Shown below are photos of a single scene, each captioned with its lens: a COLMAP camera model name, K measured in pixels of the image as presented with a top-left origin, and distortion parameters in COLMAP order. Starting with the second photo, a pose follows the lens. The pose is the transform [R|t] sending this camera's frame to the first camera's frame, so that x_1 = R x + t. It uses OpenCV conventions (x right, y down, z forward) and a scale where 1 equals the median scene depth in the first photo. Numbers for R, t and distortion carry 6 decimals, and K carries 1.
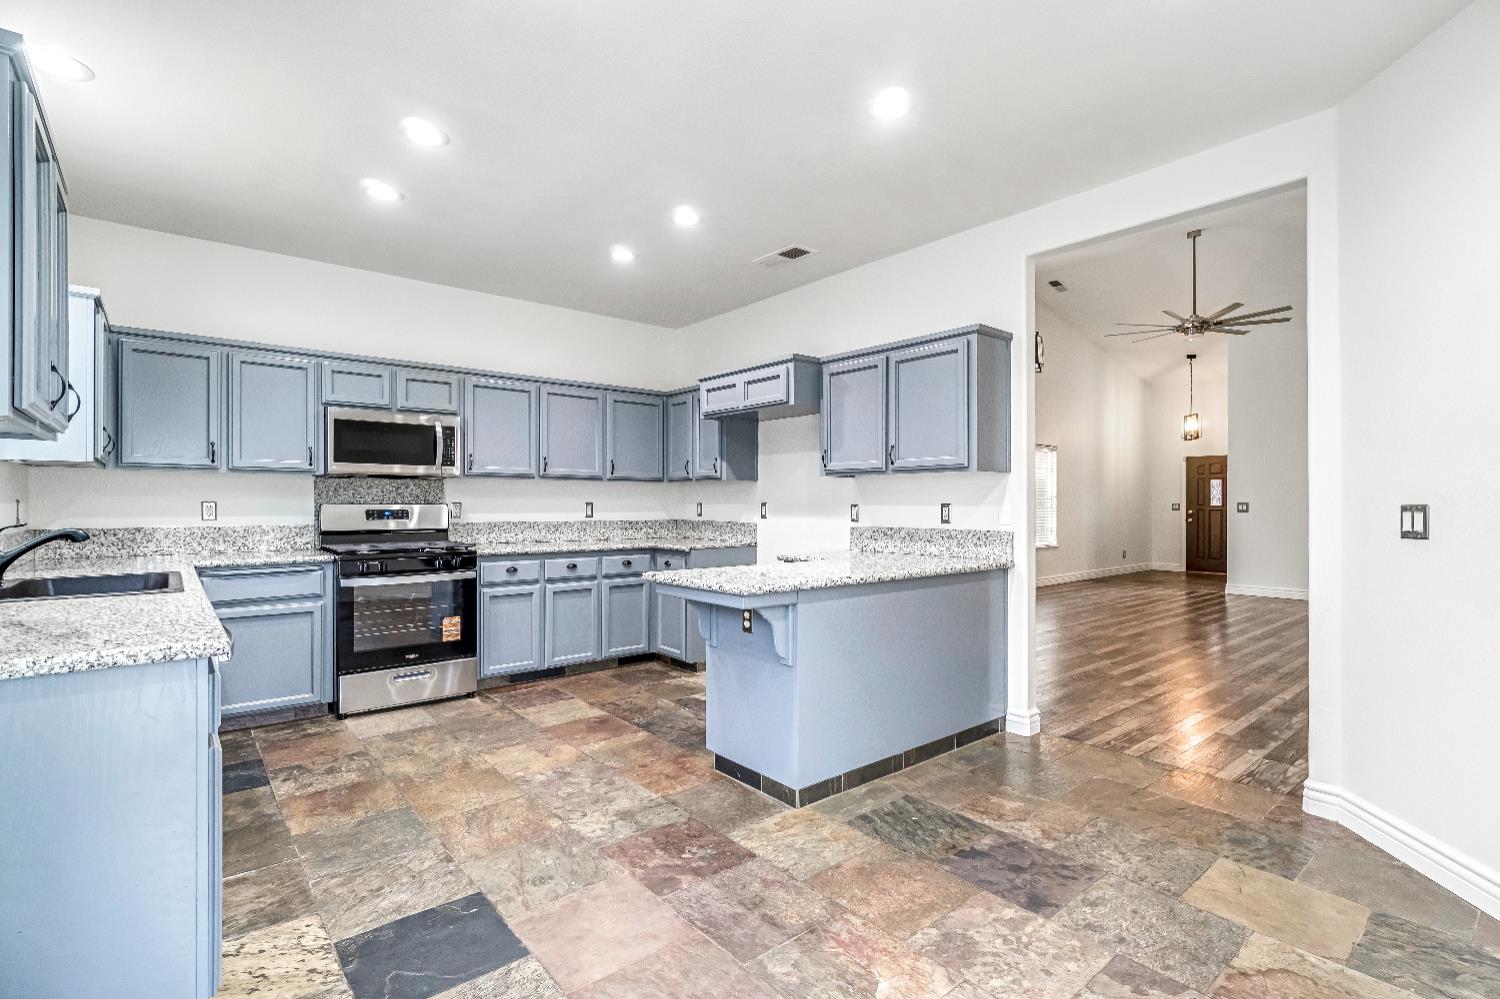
lens RADIAL K [[694.2, 0, 752.1], [0, 694.2, 515.2], [0, 0, 1]] dist [-0.003098, -0.001466]
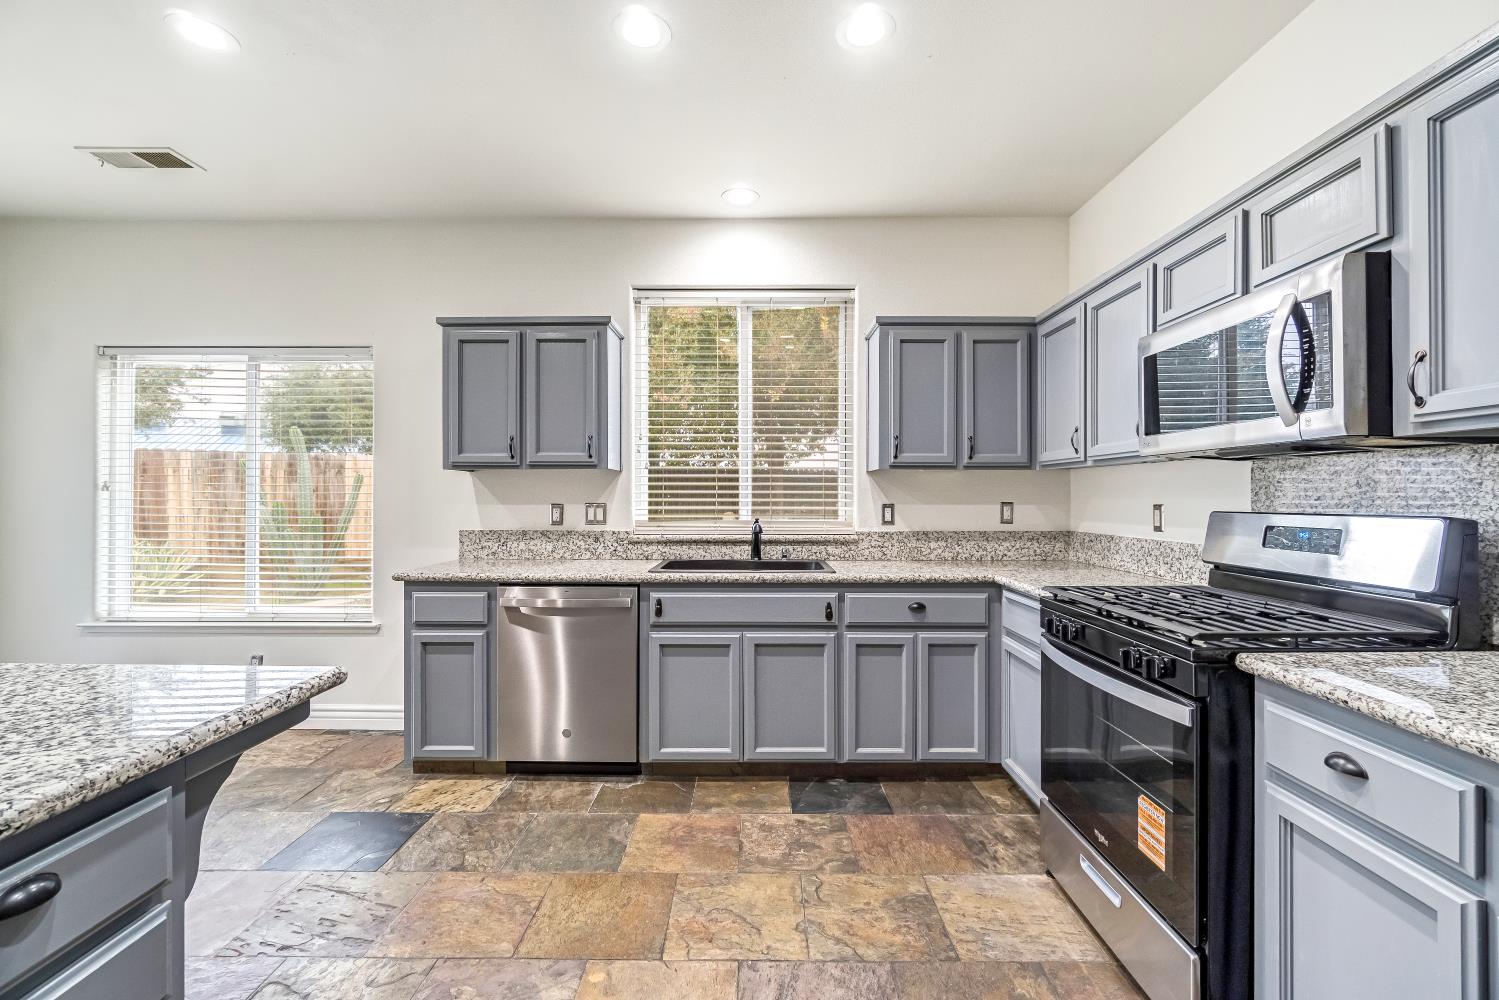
lens RADIAL K [[651.6, 0, 747.3], [0, 651.6, 493.2], [0, 0, 1]] dist [-0.005110, 0.000733]
pose [[-0.645878, -0.007846, -0.763401, 0.004024], [-0.015784, 0.999871, 0.003078, -0.029598], [0.763278, 0.014038, -0.645918, 1.203214]]
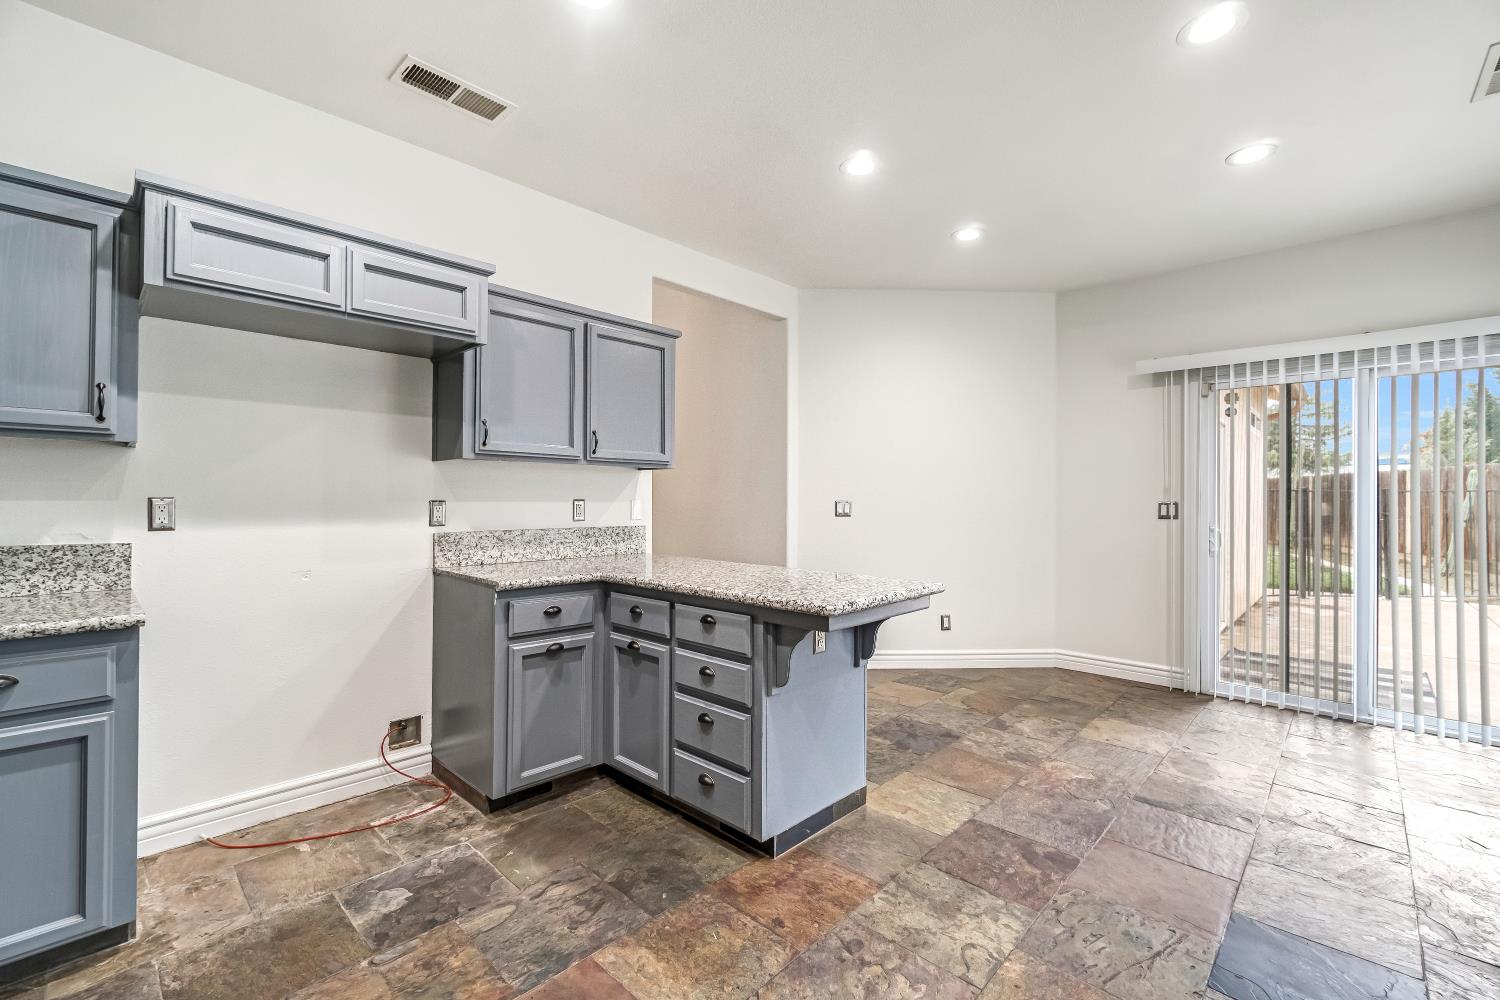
lens RADIAL K [[652.1, 0, 742.5], [0, 652.1, 501.1], [0, 0, 1]] dist [-0.005110, 0.000733]
pose [[-0.103754, -0.009238, 0.994560, -0.630283], [0.010841, 0.999887, 0.010419, -0.022151], [-0.994544, 0.011863, -0.103642, 0.933850]]
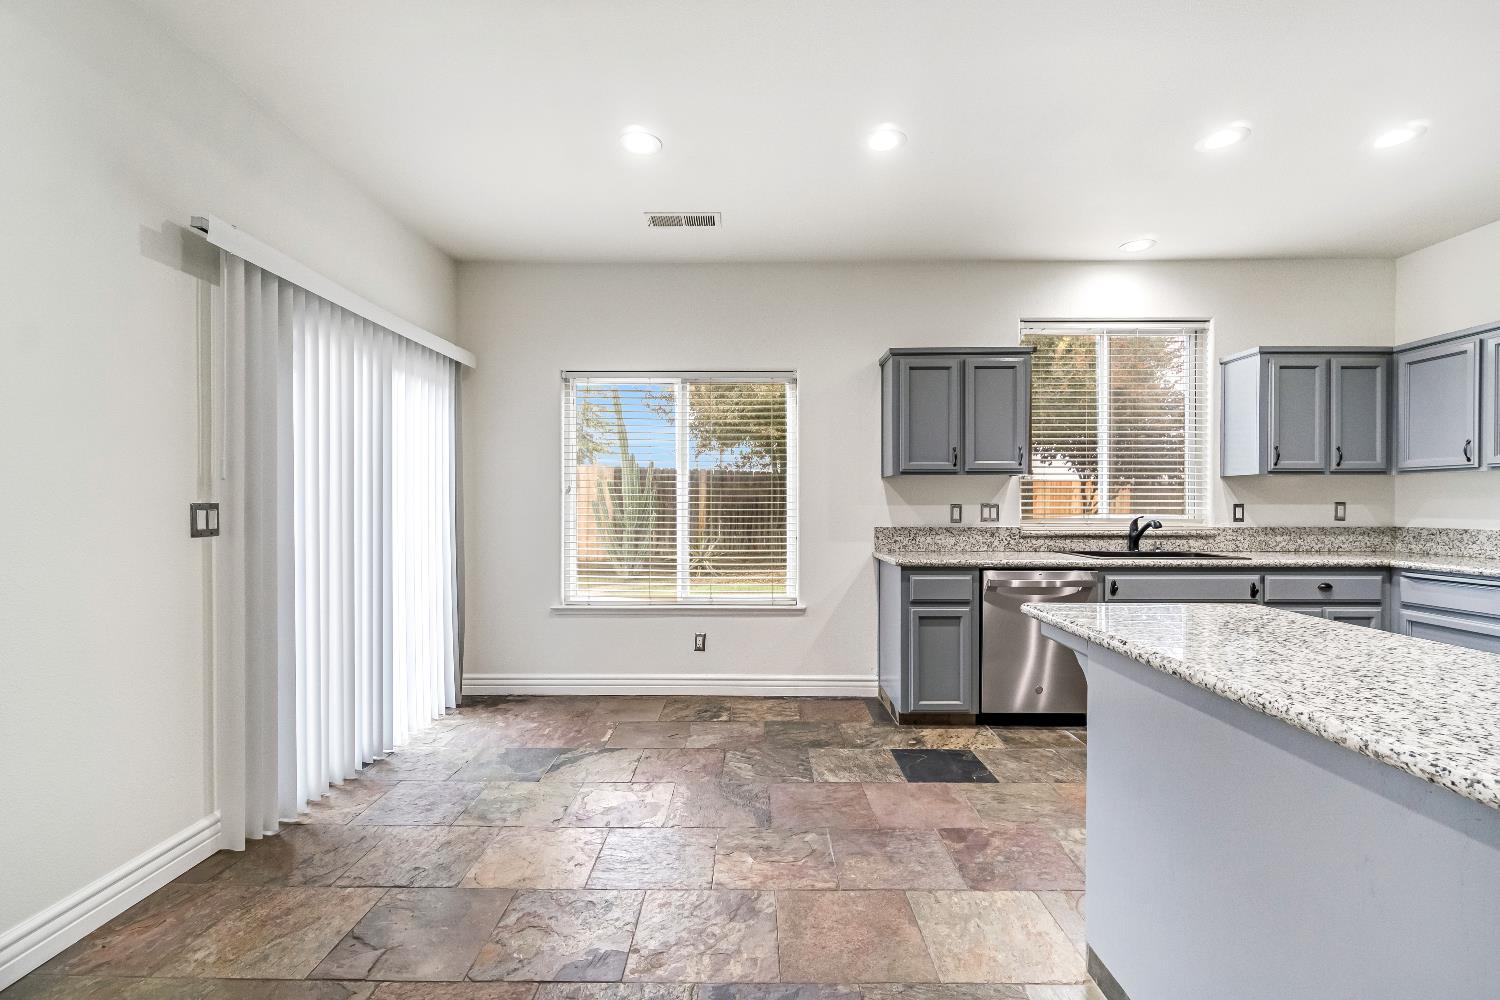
lens RADIAL K [[652.1, 0, 741.5], [0, 652.1, 510.3], [0, 0, 1]] dist [-0.005110, 0.000733]
pose [[-0.652726, 0.004164, -0.757583, 0.540403], [-0.013107, 0.999773, 0.016788, -0.011479], [0.757481, 0.020887, -0.652523, 0.837813]]
